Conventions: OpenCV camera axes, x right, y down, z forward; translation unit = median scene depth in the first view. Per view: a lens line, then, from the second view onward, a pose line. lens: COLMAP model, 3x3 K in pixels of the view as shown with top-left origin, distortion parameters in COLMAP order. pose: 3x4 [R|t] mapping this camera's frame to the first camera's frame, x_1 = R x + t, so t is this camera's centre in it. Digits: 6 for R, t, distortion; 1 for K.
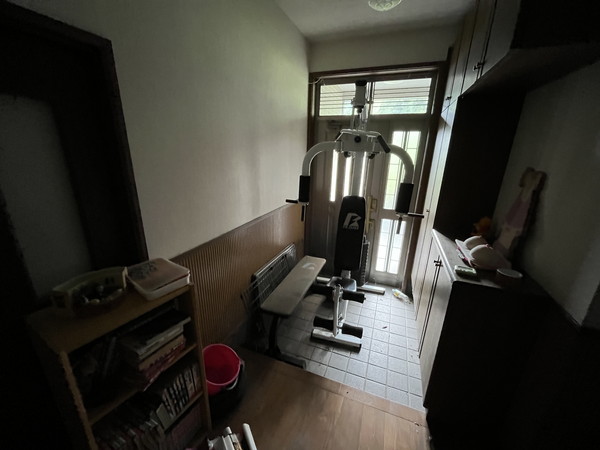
lens RADIAL K [[244.0, 0, 300.0], [0, 244.0, 225.0], [0, 0, 1]] dist [0.000749, 0.000112]
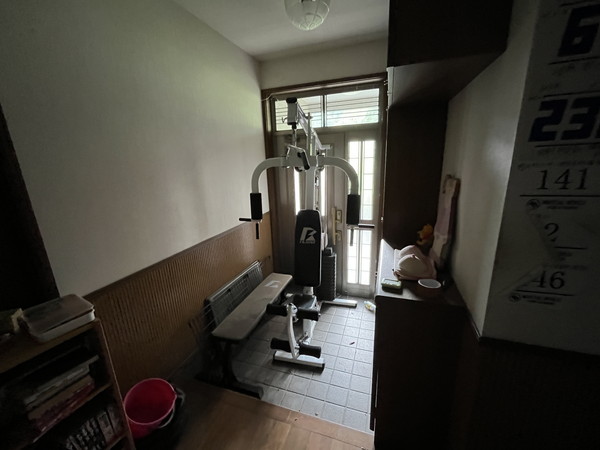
lens RADIAL K [[250.8, 0, 300.0], [0, 250.8, 225.0], [0, 0, 1]] dist [-0.001230, -0.000348]
pose [[0.997412, -0.069271, 0.019261, 0.192218], [0.070102, 0.996458, -0.046447, -0.015907], [-0.015976, 0.047677, 0.998735, -0.005947]]
